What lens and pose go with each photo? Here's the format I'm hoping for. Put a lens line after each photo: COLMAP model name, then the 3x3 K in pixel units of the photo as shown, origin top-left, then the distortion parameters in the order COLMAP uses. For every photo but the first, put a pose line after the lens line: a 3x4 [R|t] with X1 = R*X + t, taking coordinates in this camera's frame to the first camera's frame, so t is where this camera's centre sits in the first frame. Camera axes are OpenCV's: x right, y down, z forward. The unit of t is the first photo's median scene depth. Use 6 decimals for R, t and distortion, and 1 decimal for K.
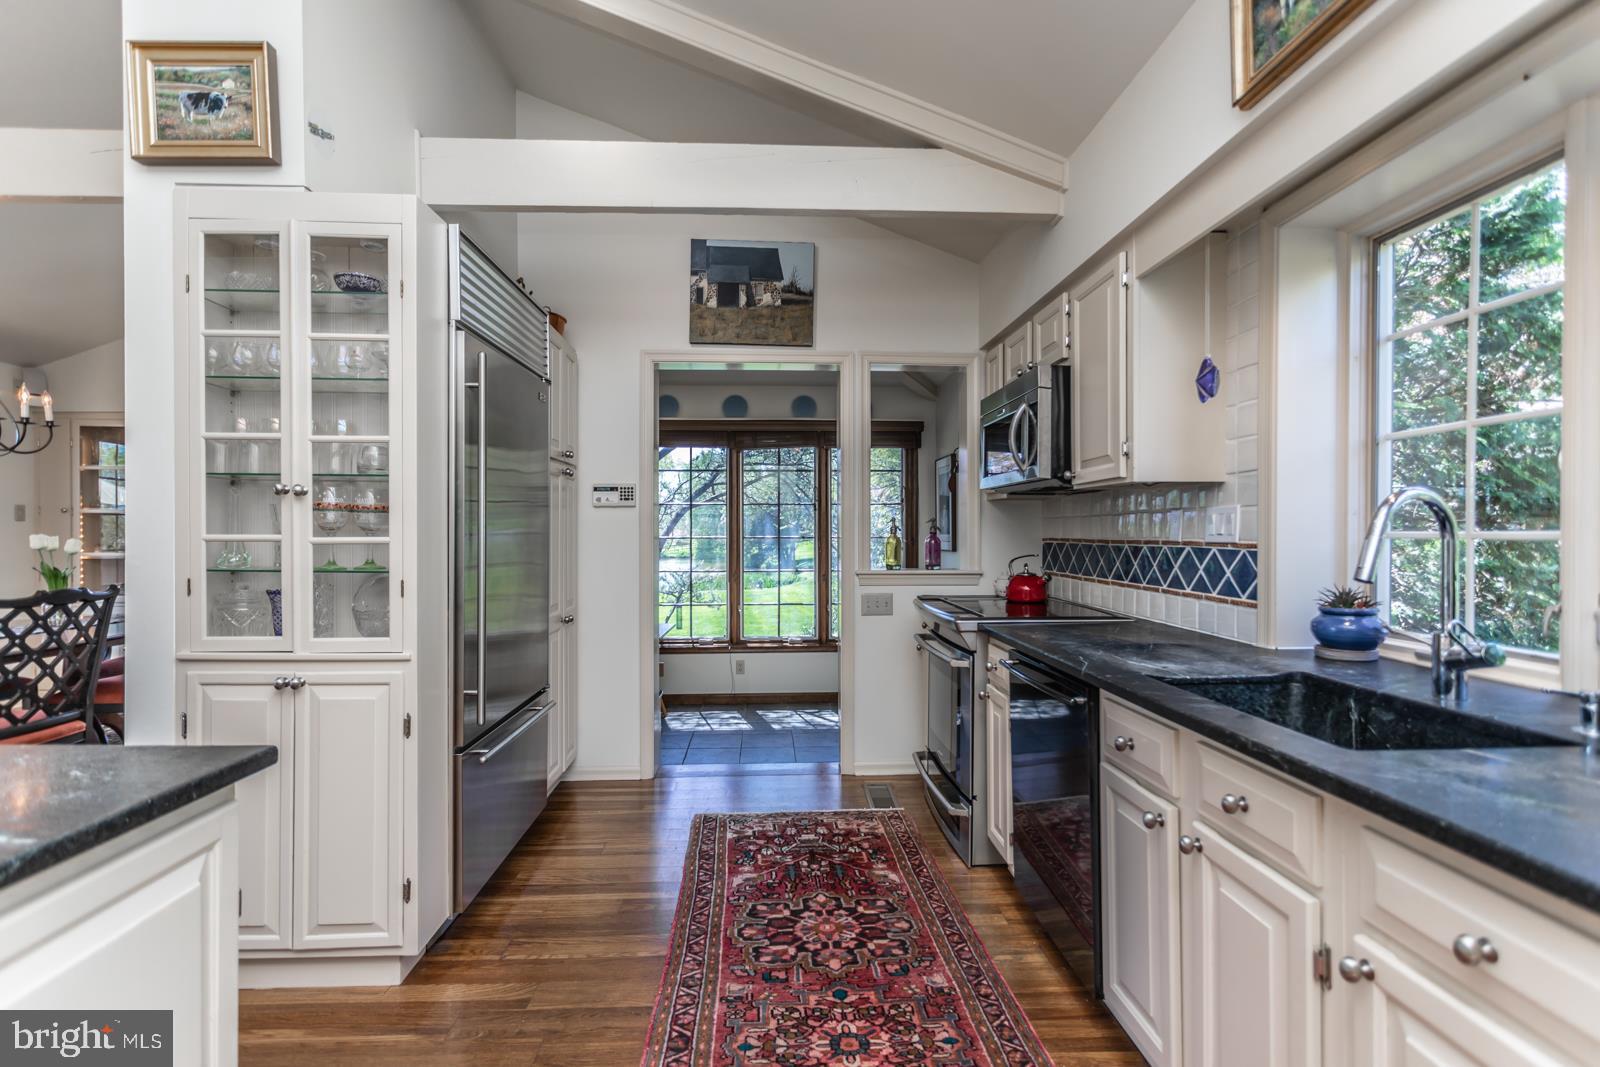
lens RADIAL K [[757.1, 0, 776.0], [0, 757.1, 538.8], [0, 0, 1]] dist [0.001980, -0.002381]
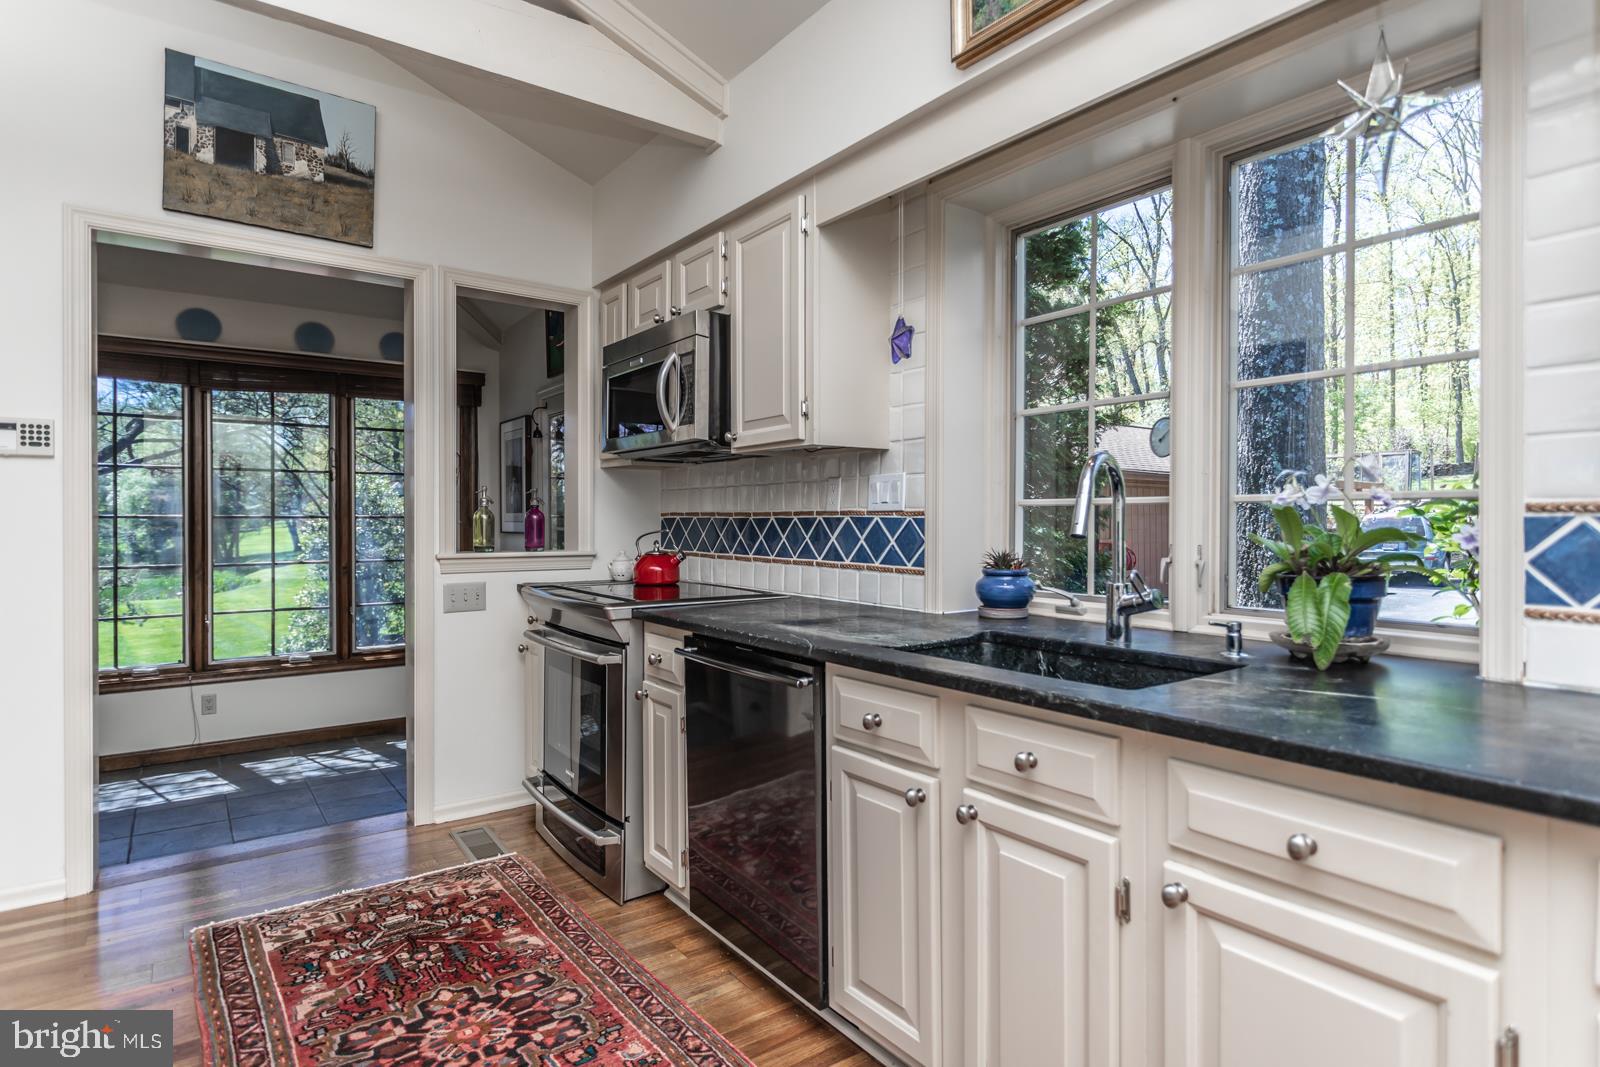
lens RADIAL K [[868.1, 0, 809.7], [0, 868.1, 527.8], [0, 0, 1]] dist [-0.004130, 0.003819]
pose [[0.823403, -0.003144, 0.567449, -0.118303], [0.001754, 0.999994, 0.002996, 0.020313], [-0.567455, -0.001471, 0.823403, 0.107158]]
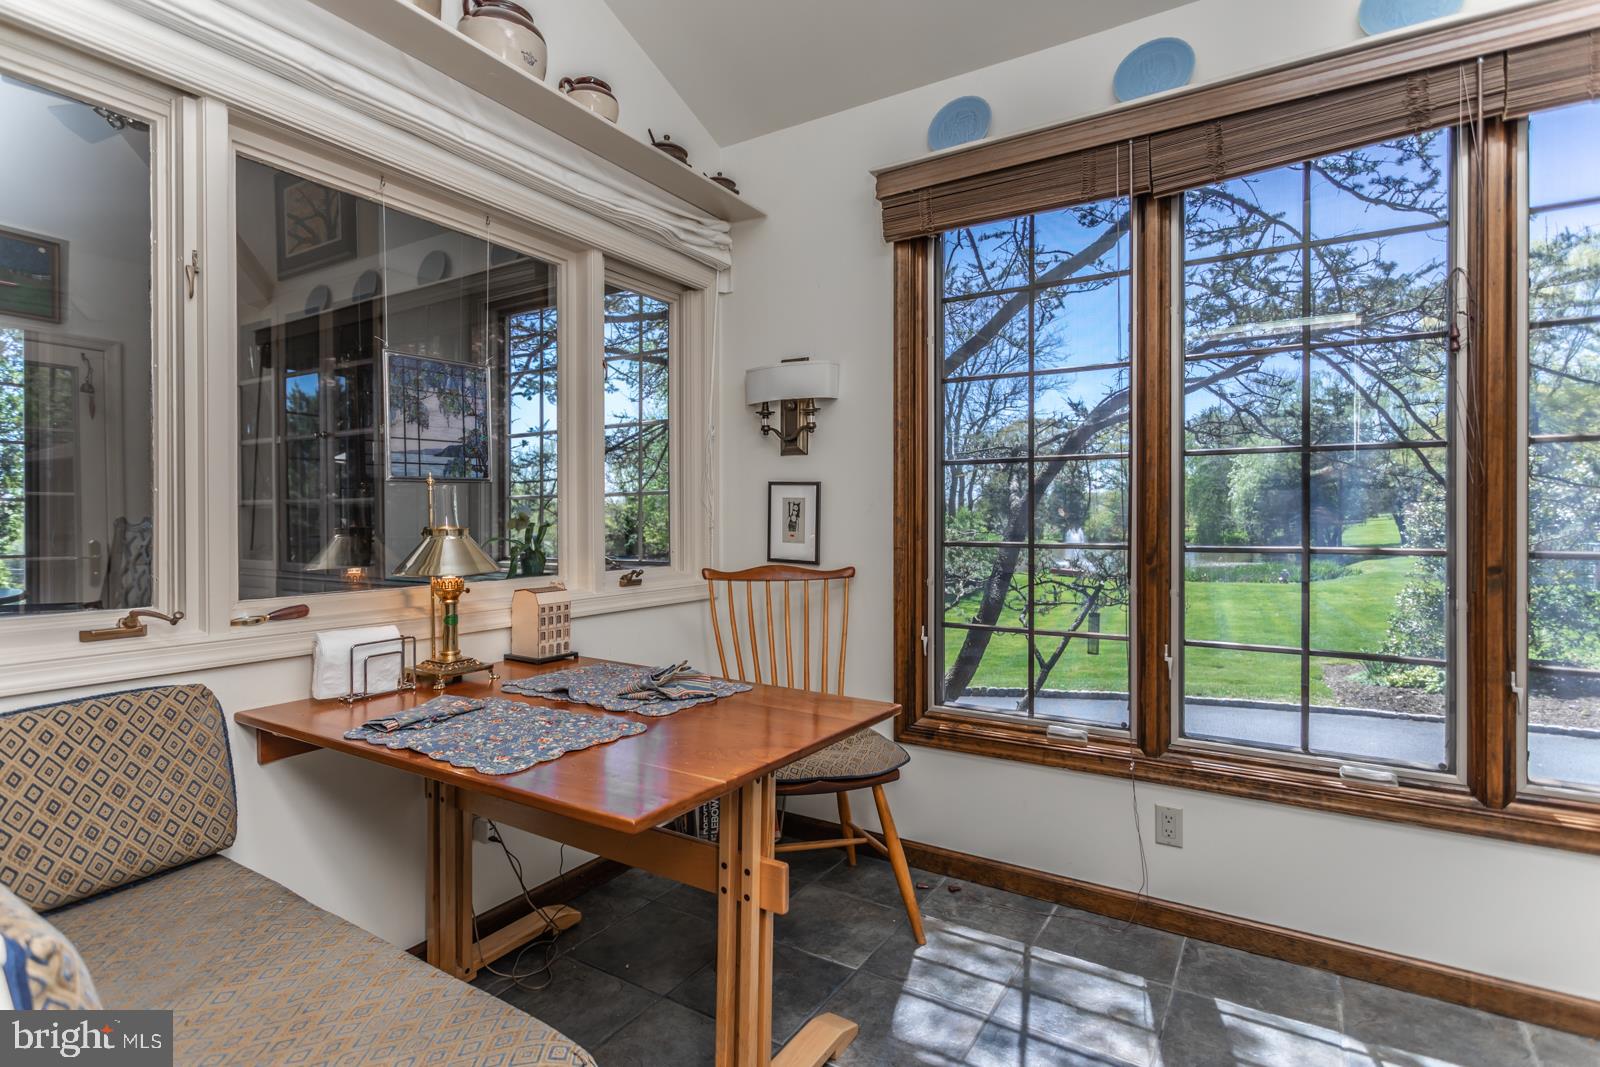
lens RADIAL K [[757.1, 0, 799.2], [0, 757.1, 522.2], [0, 0, 1]] dist [0.001980, -0.002381]
pose [[0.821755, 0.000400, -0.569841, 0.028672], [0.000810, 0.999998, 0.001870, 0.082938], [0.569841, -0.001998, 0.821753, 1.664716]]
